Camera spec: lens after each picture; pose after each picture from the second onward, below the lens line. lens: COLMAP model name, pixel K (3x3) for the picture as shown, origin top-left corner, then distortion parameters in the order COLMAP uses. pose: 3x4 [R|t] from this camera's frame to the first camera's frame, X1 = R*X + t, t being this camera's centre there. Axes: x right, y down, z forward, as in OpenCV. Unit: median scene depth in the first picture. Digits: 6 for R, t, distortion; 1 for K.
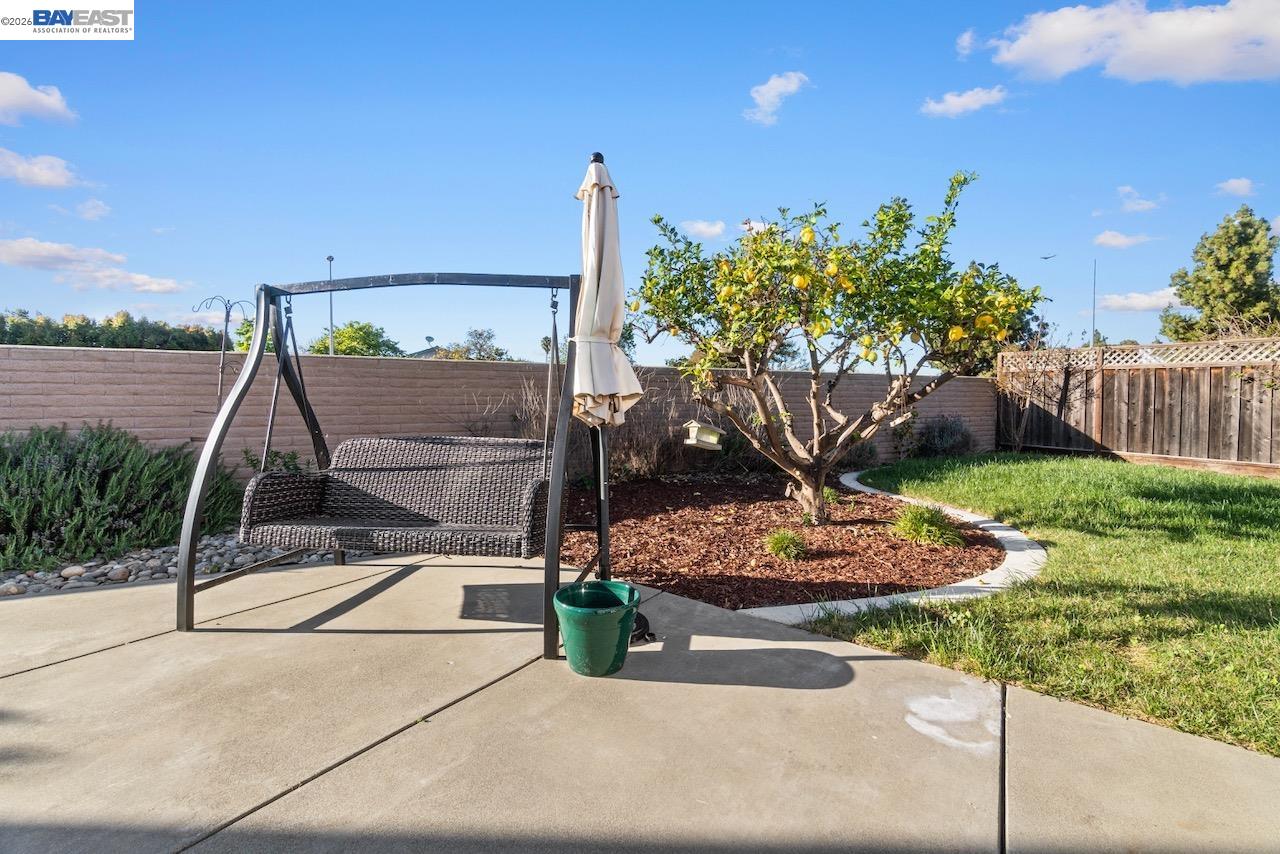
lens RADIAL K [[563.6, 0, 636.7], [0, 563.6, 416.1], [0, 0, 1]] dist [-0.002363, -0.000168]
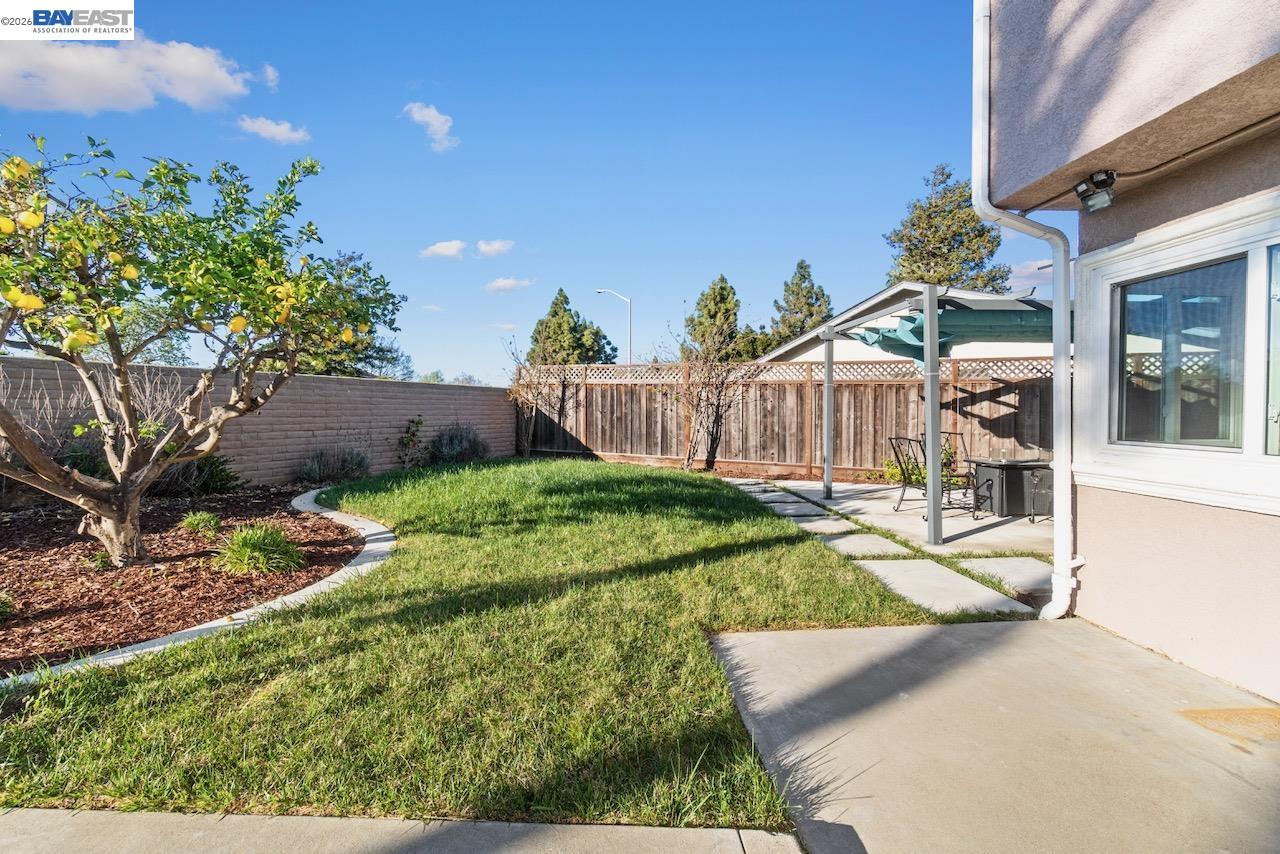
lens RADIAL K [[563.6, 0, 636.7], [0, 563.6, 416.1], [0, 0, 1]] dist [-0.002363, -0.000168]
pose [[0.796710, 0.000746, 0.604362, 0.197404], [0.009187, 0.999869, -0.013345, 0.002944], [-0.604293, 0.016184, 0.796598, -0.014543]]
